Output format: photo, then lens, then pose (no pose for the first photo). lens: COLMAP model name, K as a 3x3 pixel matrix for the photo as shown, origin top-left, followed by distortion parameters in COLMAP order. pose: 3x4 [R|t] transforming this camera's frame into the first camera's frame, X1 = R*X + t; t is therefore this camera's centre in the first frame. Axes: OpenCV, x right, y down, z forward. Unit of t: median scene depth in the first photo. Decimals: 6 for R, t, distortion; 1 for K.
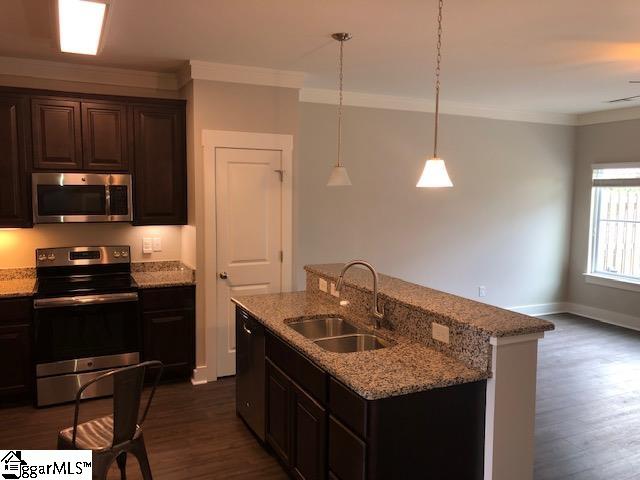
lens RADIAL K [[520.1, 0, 320.0], [0, 520.1, 240.0], [0, 0, 1]] dist [0.008171, 0.006894]
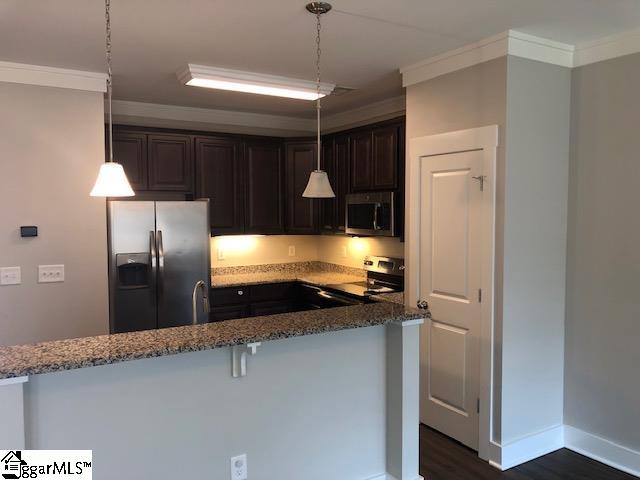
lens RADIAL K [[520.1, 0, 320.0], [0, 520.1, 240.0], [0, 0, 1]] dist [0.008171, 0.006894]
pose [[0.101209, 0.048337, -0.993690, 1.351142], [-0.083951, 0.995671, 0.039883, -0.122624], [0.991317, 0.079384, 0.104829, 1.545441]]
